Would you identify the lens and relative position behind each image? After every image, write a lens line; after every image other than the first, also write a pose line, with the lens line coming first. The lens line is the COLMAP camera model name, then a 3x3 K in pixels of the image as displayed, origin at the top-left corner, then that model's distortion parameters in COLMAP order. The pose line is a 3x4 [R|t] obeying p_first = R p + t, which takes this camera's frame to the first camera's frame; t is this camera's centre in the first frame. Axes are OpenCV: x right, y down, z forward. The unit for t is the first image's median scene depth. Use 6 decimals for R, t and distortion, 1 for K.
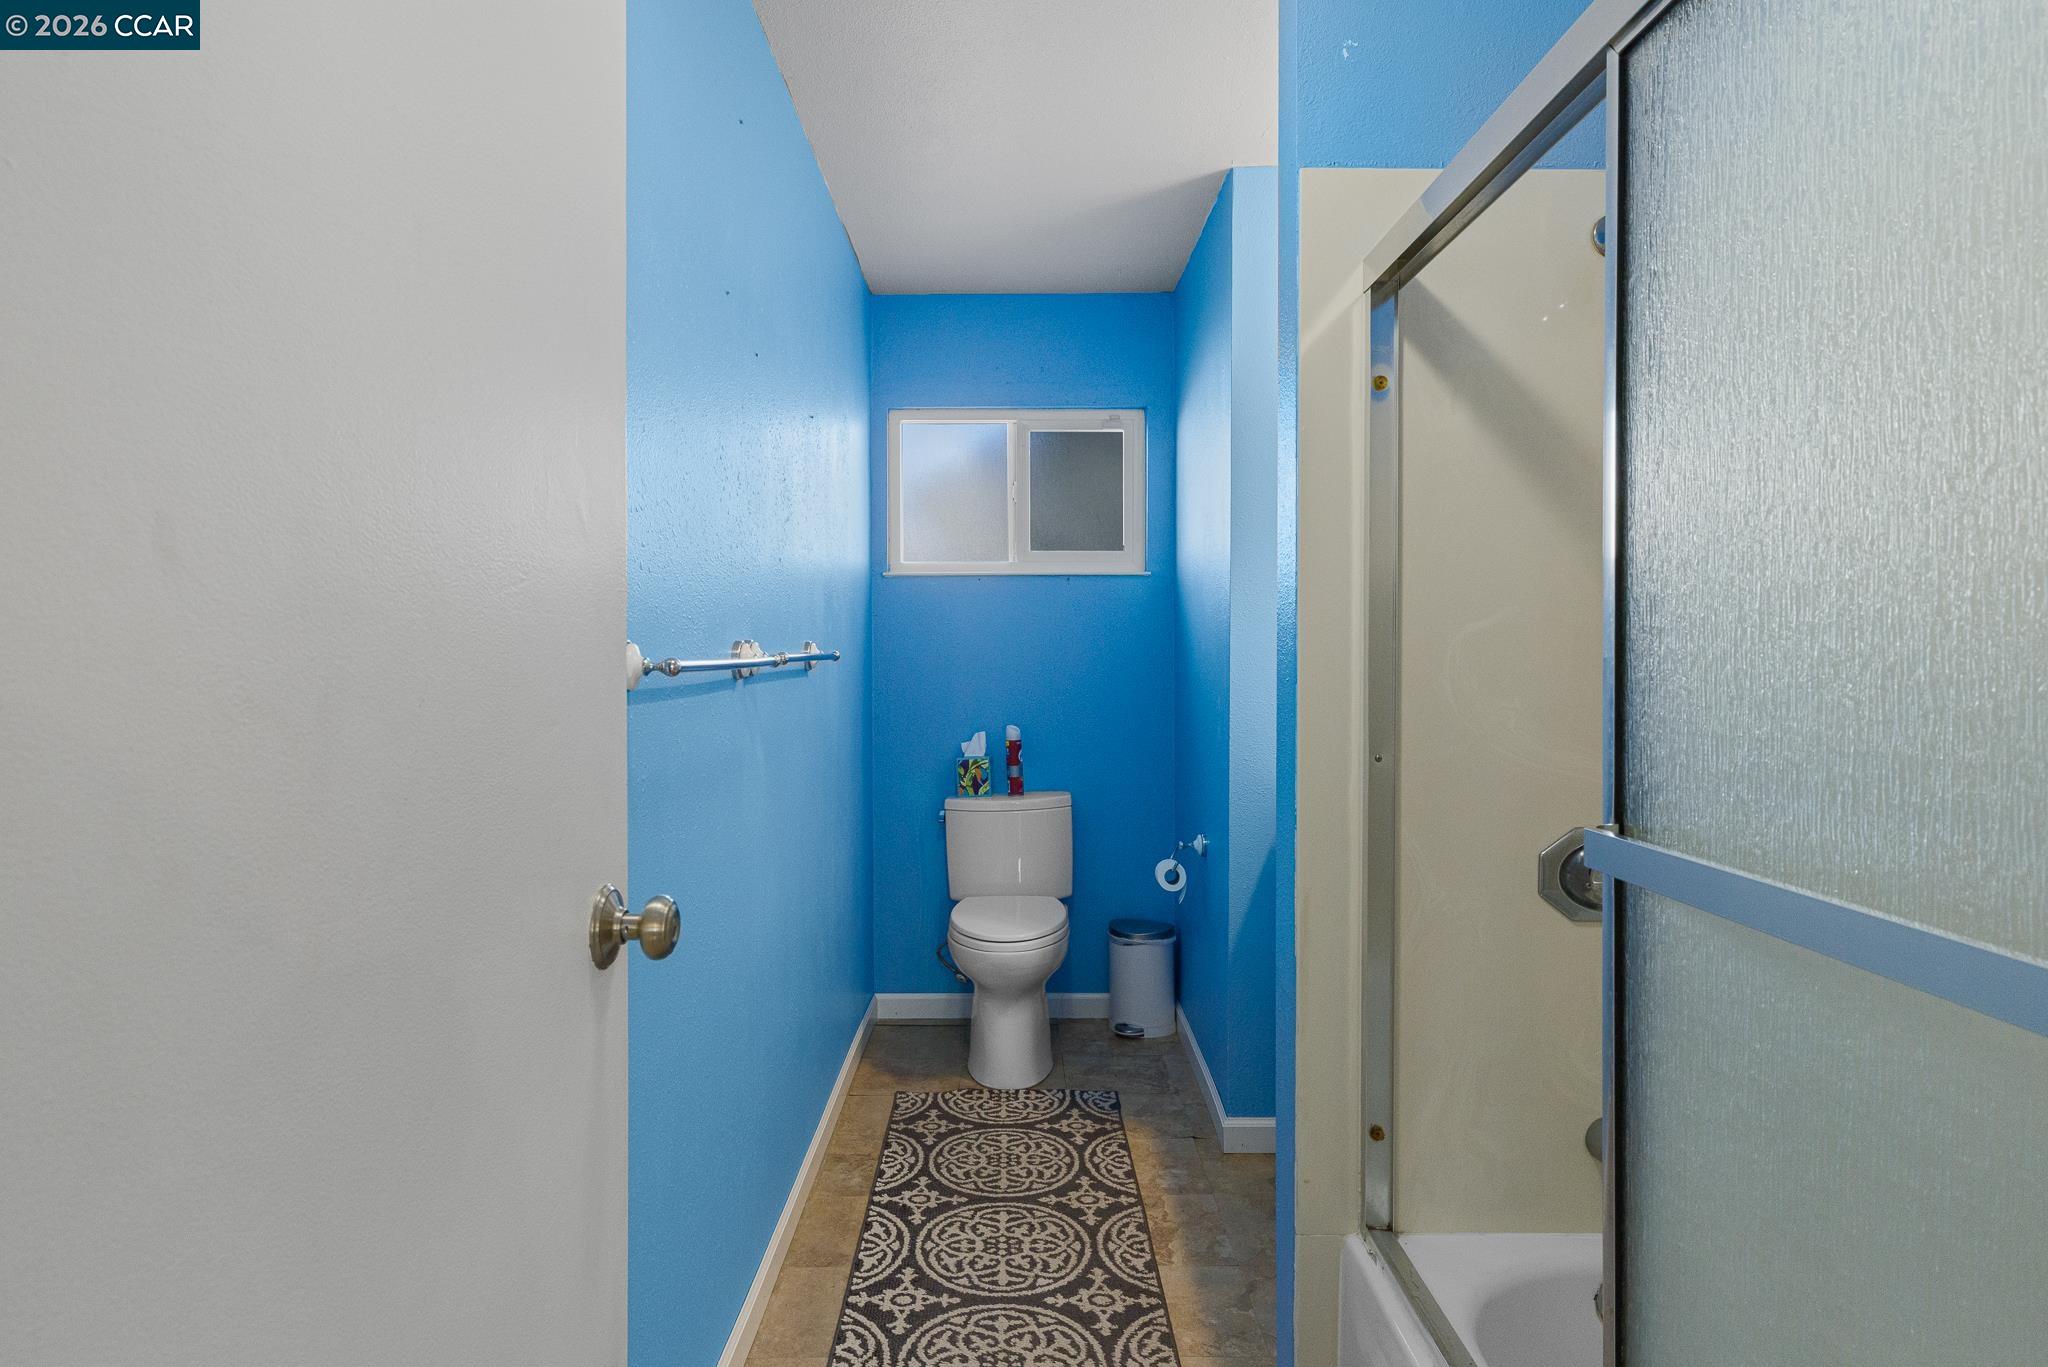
lens RADIAL K [[1179.0, 0, 995.7], [0, 1179.0, 653.3], [0, 0, 1]] dist [0.004149, -0.000385]
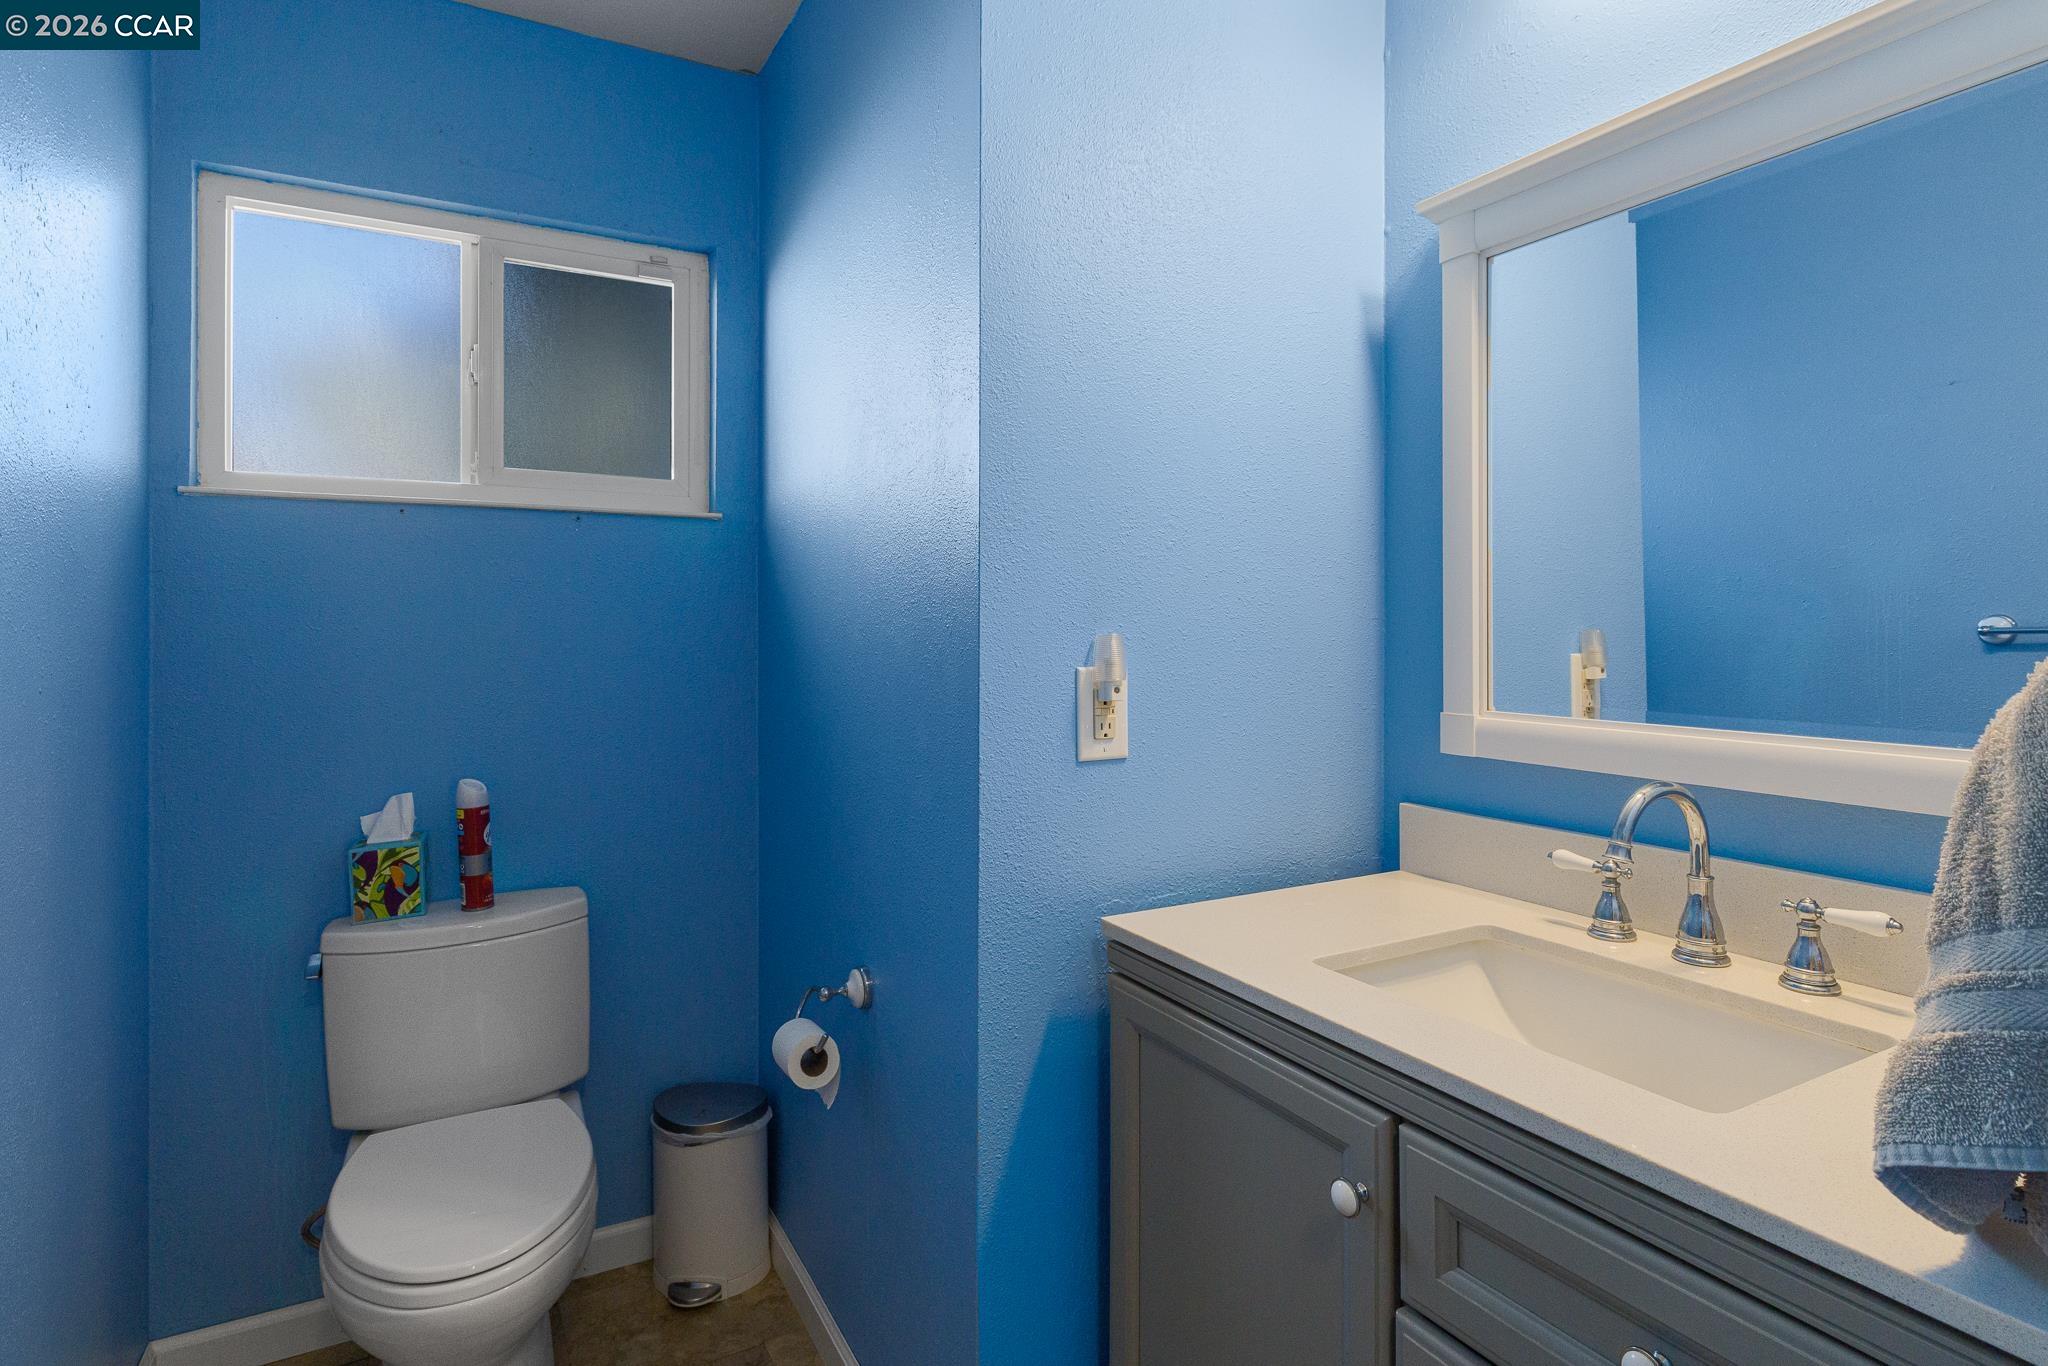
lens RADIAL K [[1072.4, 0, 1021.8], [0, 1072.4, 610.9], [0, 0, 1]] dist [0.000159, -0.001152]
pose [[0.868825, 0.006182, 0.495081, -0.010400], [0.004763, 0.999771, -0.020843, -0.004978], [-0.495097, 0.020467, 0.868597, 0.441709]]
